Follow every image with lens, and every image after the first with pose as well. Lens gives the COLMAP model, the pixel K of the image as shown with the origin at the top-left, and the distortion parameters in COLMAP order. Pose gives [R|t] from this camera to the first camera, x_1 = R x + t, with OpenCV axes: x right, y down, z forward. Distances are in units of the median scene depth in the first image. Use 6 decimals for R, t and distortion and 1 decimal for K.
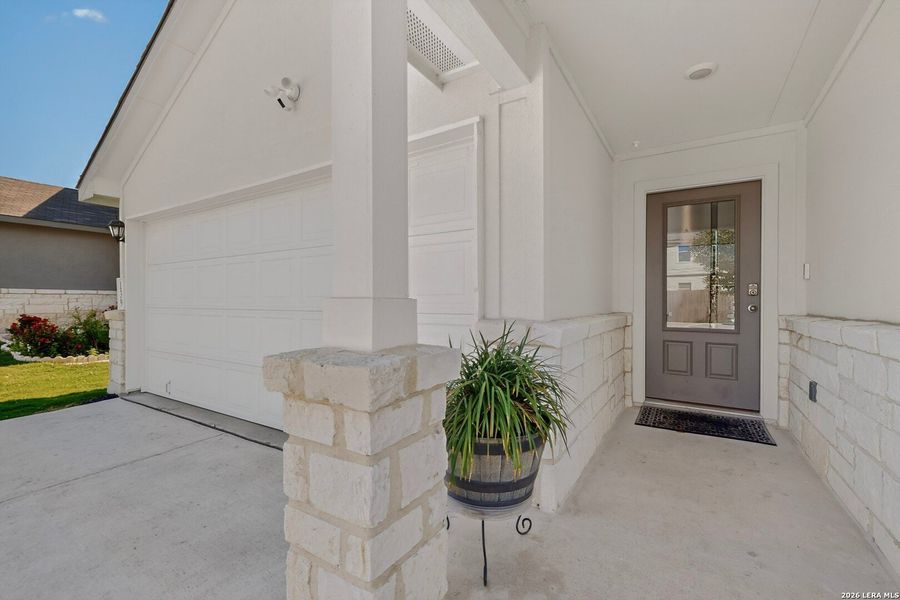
lens RADIAL K [[391.3, 0, 450.0], [0, 391.3, 300.0], [0, 0, 1]] dist [0.000787, -0.000042]
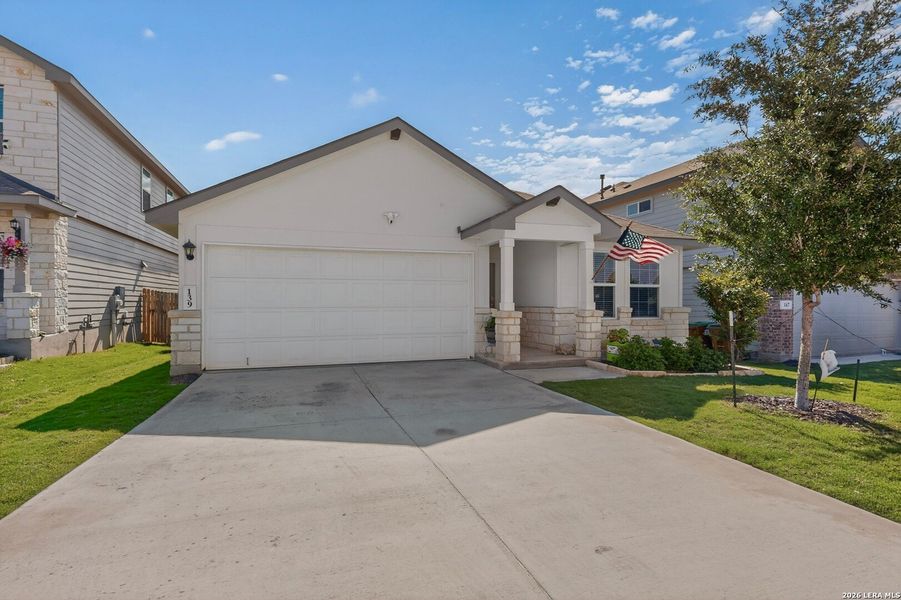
lens RADIAL K [[467.0, 0, 474.1], [0, 467.0, 302.3], [0, 0, 1]] dist [-0.000091, 0.000023]
pose [[0.607107, -0.000767, 0.794619, -2.094943], [-0.002708, 0.999992, 0.003035, -0.013655], [-0.794615, -0.003994, 0.607100, -1.003103]]
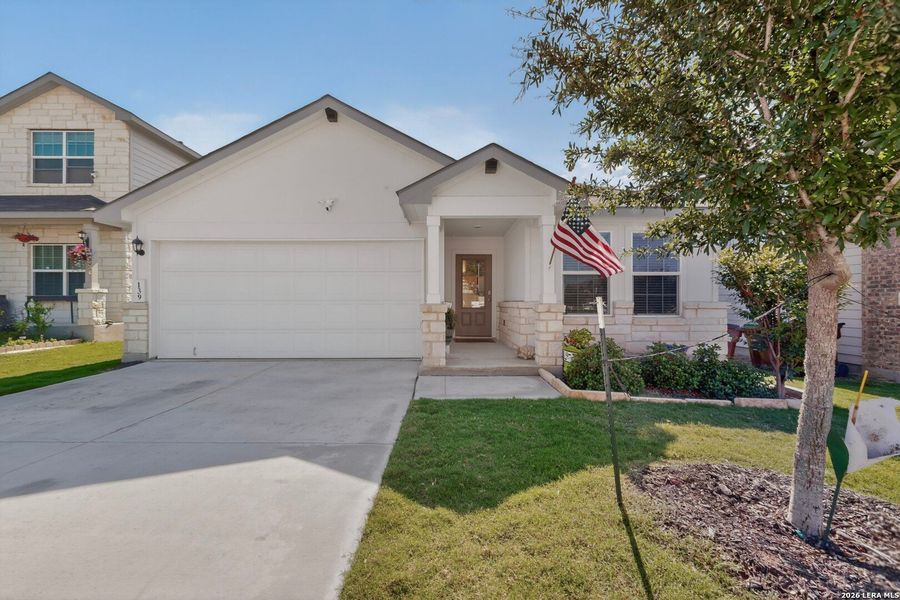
lens RADIAL K [[391.3, 0, 450.0], [0, 391.3, 300.0], [0, 0, 1]] dist [0.000787, -0.000042]
pose [[0.838253, 0.000330, 0.545281, -0.928645], [-0.001377, 0.999998, 0.001513, 0.017348], [-0.545279, -0.002019, 0.838252, -1.119156]]
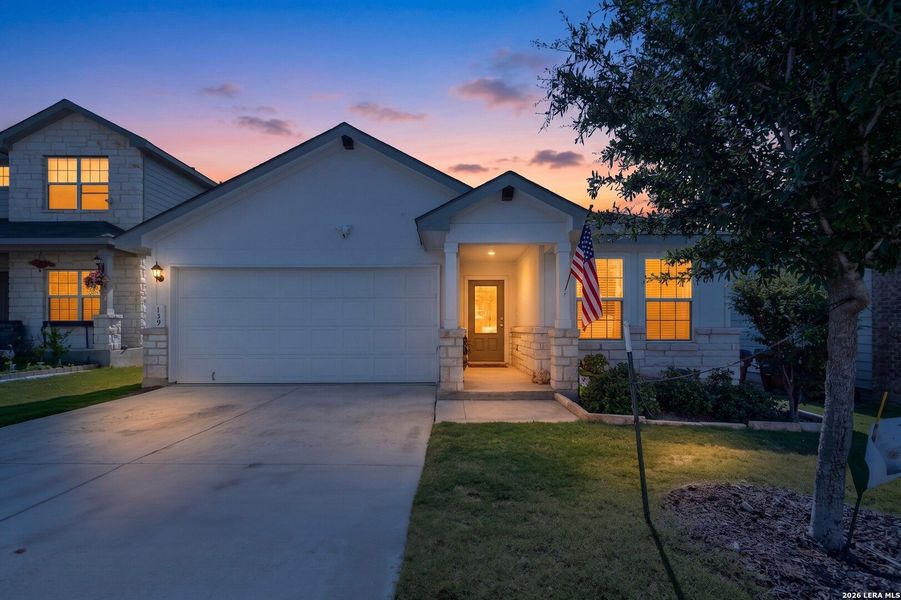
lens RADIAL K [[391.6, 0, 455.8], [0, 391.6, 328.2], [0, 0, 1]] dist [0.000524, 0.000238]
pose [[0.838483, -0.002728, 0.544920, -0.983116], [-0.001318, 0.999974, 0.007034, 0.020400], [-0.544925, -0.006616, 0.838458, -1.114495]]
